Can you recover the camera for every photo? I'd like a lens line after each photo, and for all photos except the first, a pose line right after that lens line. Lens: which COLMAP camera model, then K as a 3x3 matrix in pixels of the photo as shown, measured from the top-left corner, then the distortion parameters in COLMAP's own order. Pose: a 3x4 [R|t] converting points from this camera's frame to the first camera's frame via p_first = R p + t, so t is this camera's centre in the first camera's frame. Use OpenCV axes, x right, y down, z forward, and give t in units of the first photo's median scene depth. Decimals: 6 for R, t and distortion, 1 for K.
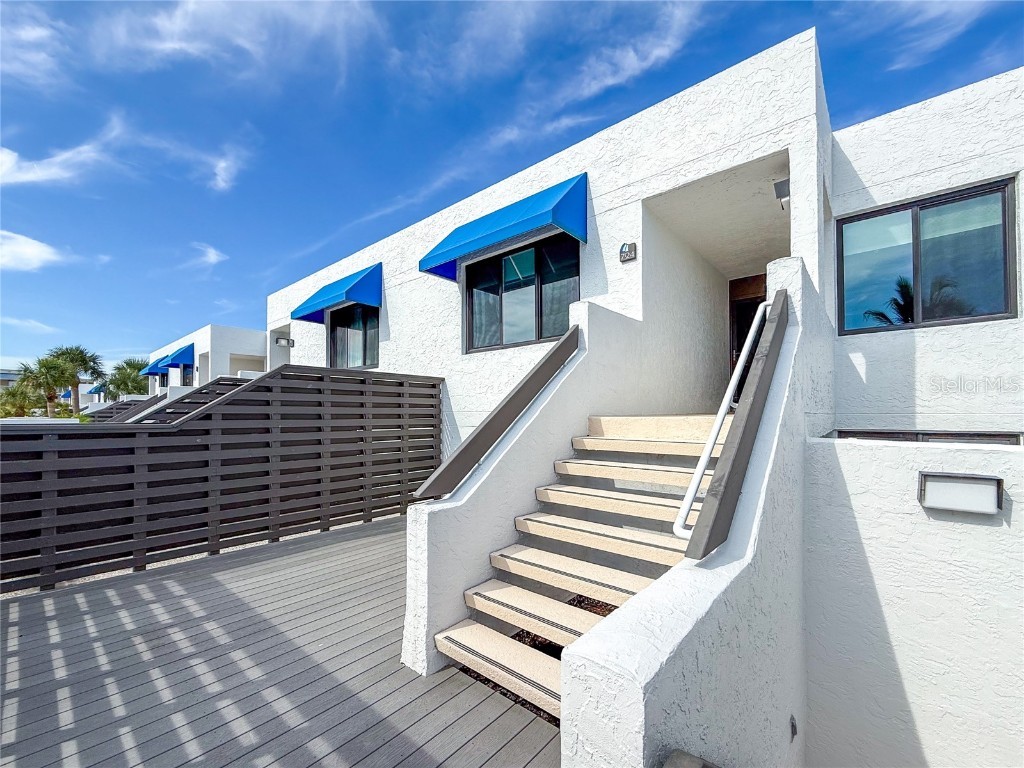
lens RADIAL K [[417.7, 0, 511.6], [0, 417.7, 407.1], [0, 0, 1]] dist [0.000332, -0.000199]
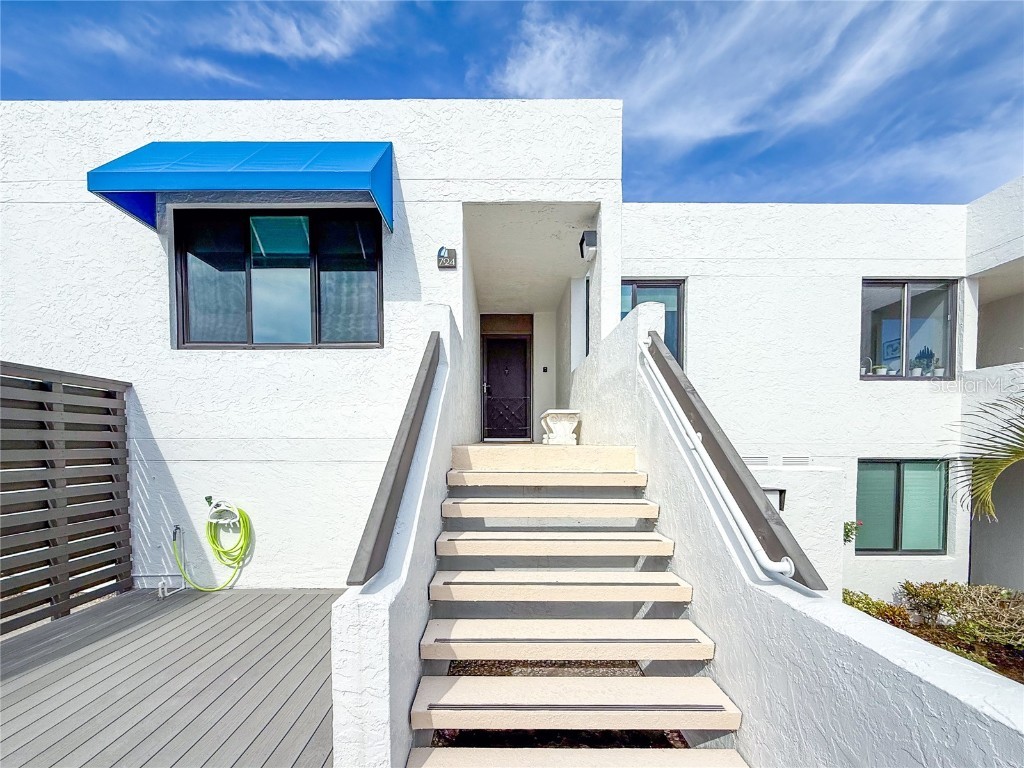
lens RADIAL K [[436.7, 0, 495.9], [0, 436.7, 458.2], [0, 0, 1]] dist [-0.000042, -0.000517]
pose [[0.761485, -0.017024, 0.647958, -0.202885], [-0.015682, 0.998879, 0.044673, 0.004687], [-0.647992, -0.044179, 0.760364, 0.183315]]
